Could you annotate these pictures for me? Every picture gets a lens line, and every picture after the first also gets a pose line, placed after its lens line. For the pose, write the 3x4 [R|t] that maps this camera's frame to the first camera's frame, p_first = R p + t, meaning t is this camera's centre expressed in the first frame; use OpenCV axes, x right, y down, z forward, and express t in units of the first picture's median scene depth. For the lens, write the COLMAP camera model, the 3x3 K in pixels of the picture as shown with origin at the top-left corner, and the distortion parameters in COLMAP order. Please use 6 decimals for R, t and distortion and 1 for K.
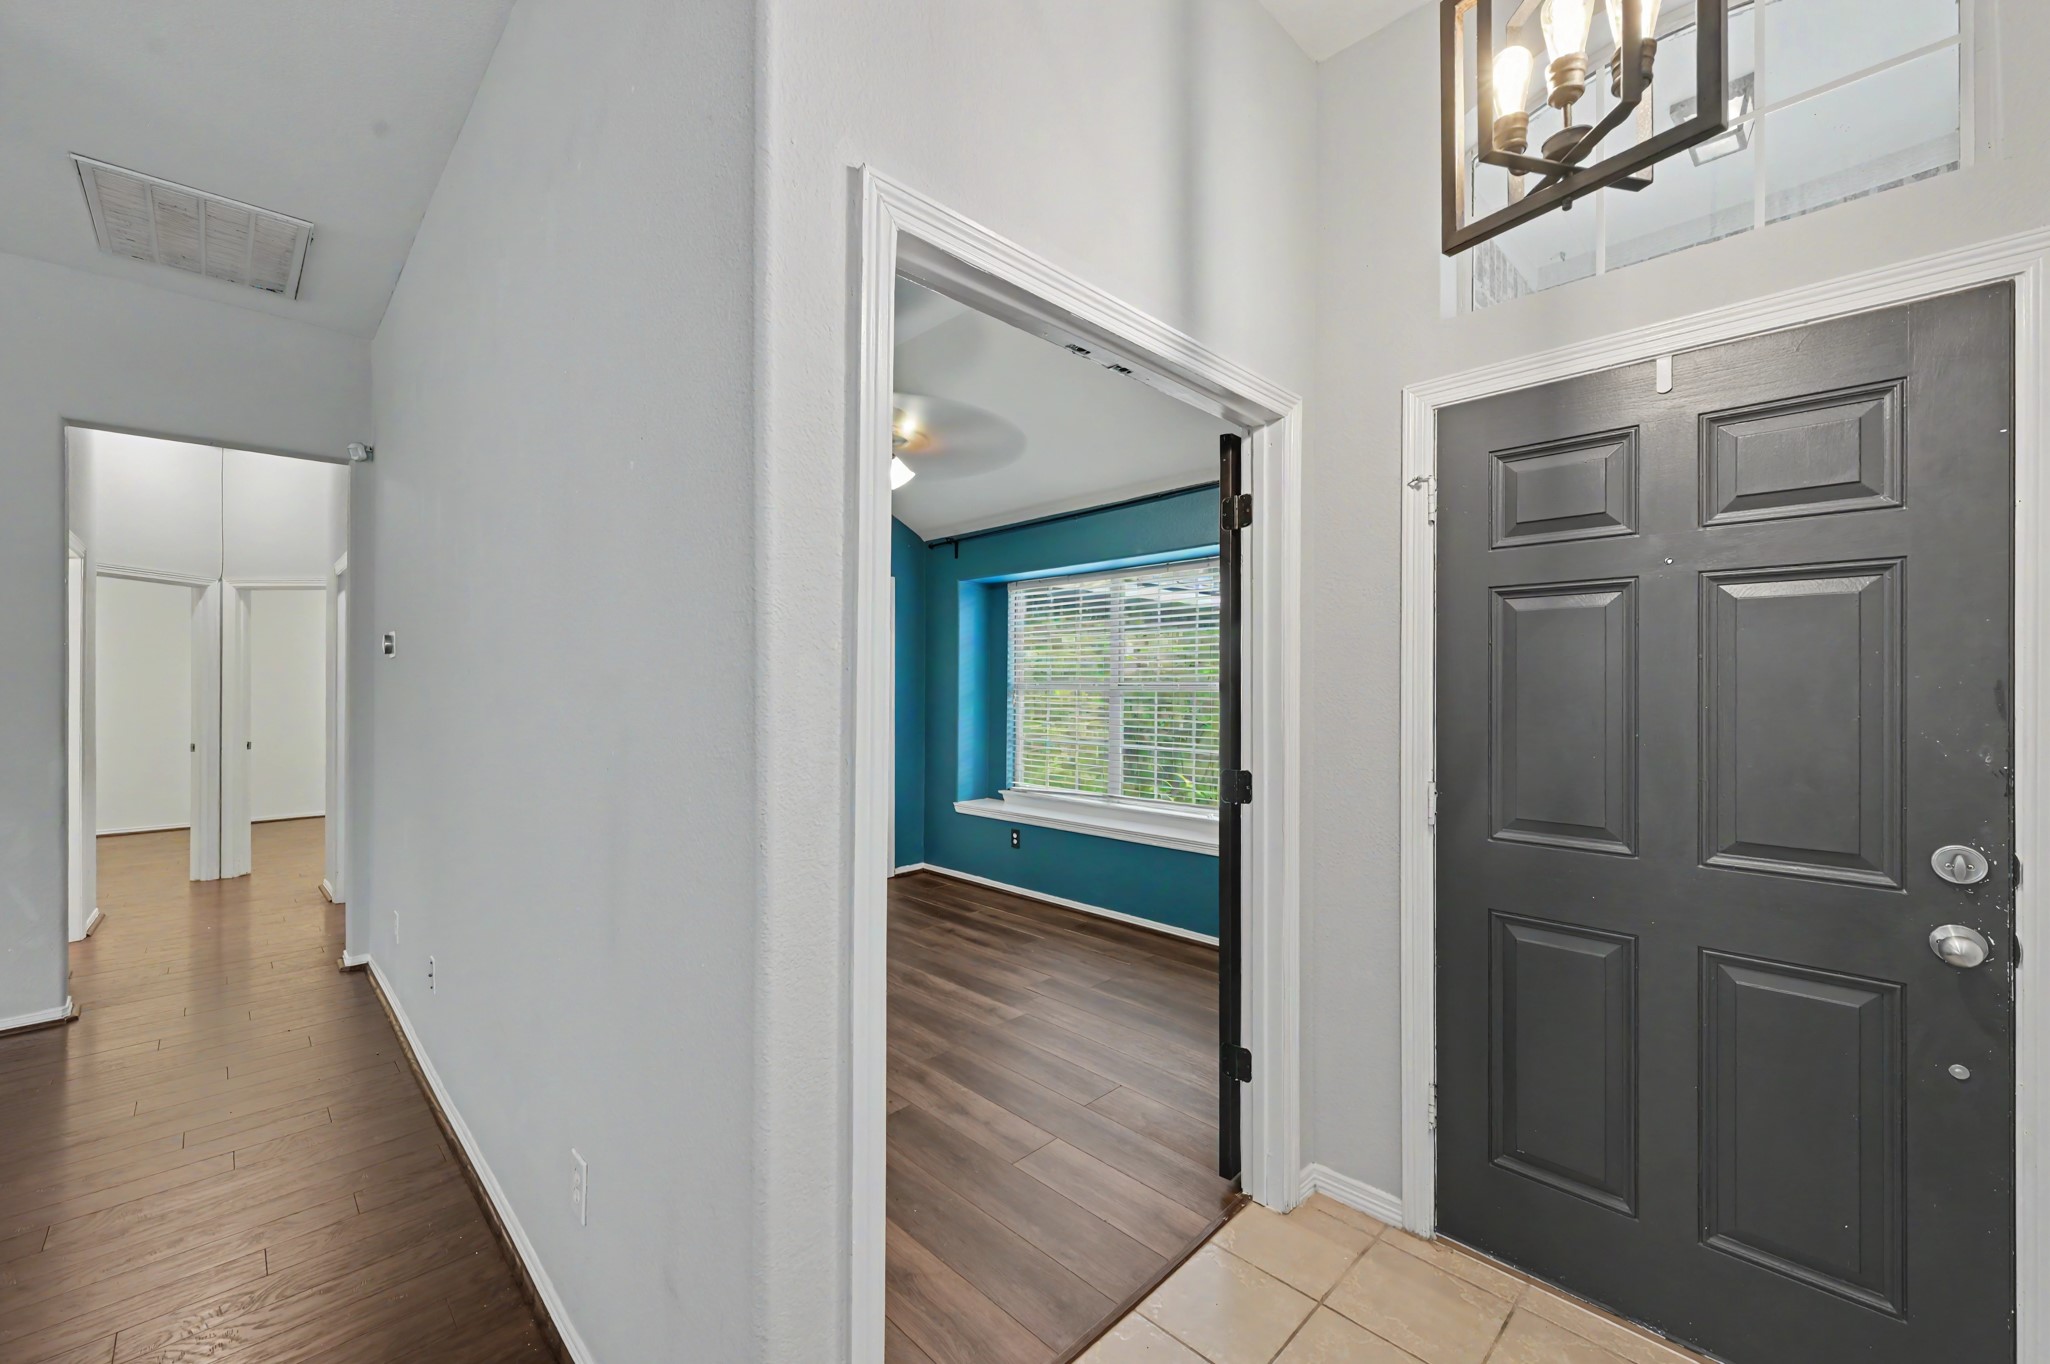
lens RADIAL K [[812.0, 0, 1030.1], [0, 812.0, 680.5], [0, 0, 1]] dist [0.000677, -0.000090]
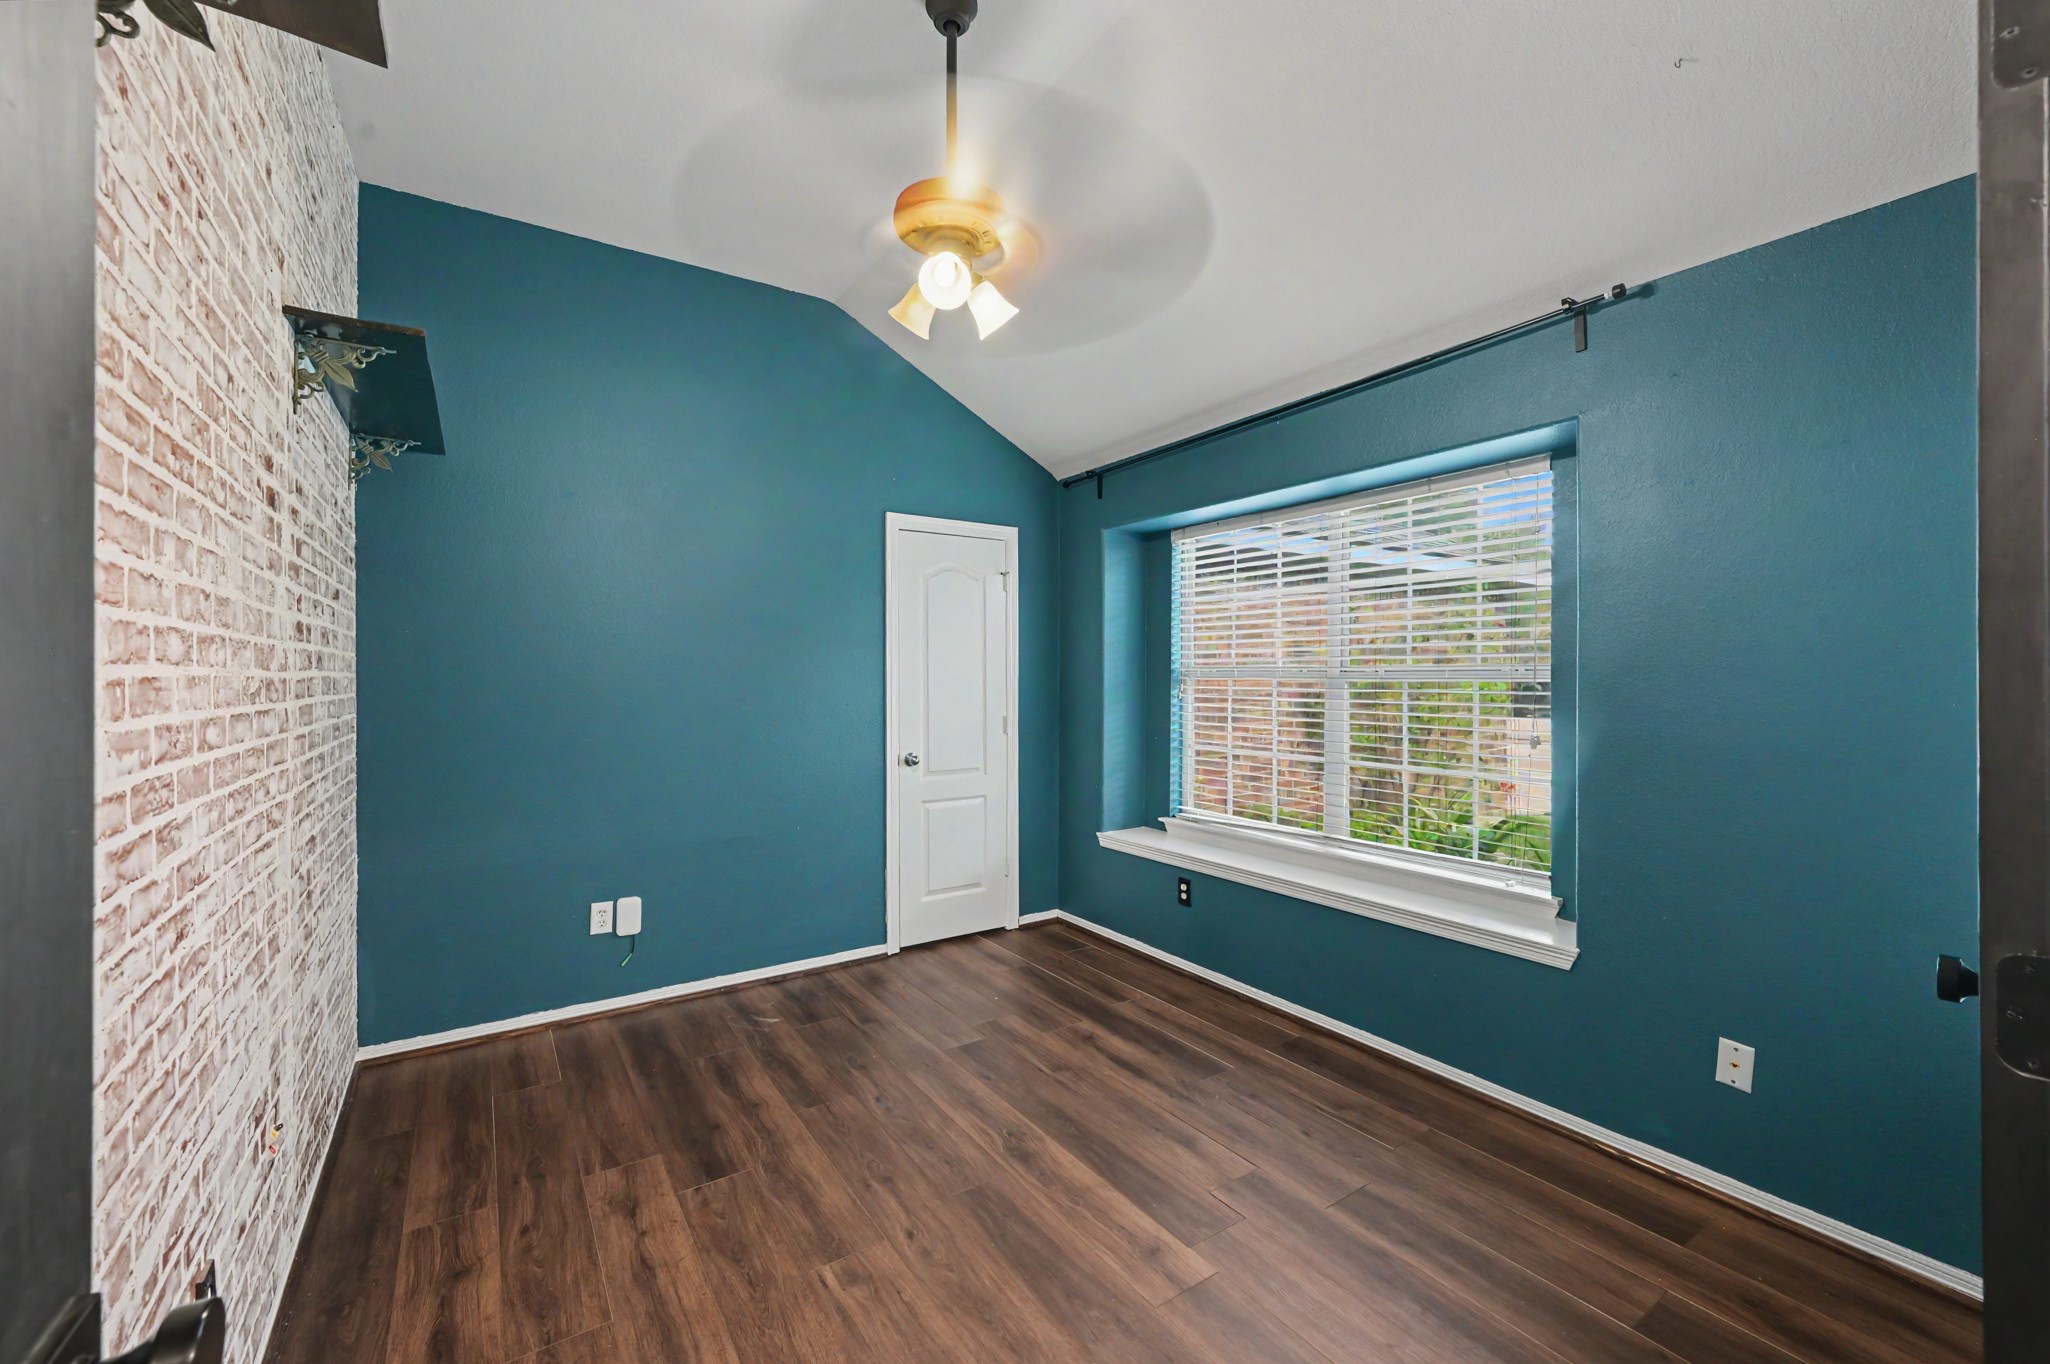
lens RADIAL K [[819.1, 0, 1034.9], [0, 819.1, 672.9], [0, 0, 1]] dist [0.000973, -0.000029]
pose [[0.983292, -0.002685, -0.182017, -0.015750], [0.002784, 0.999996, 0.000286, 0.006439], [0.182016, -0.000788, 0.983295, 0.289188]]
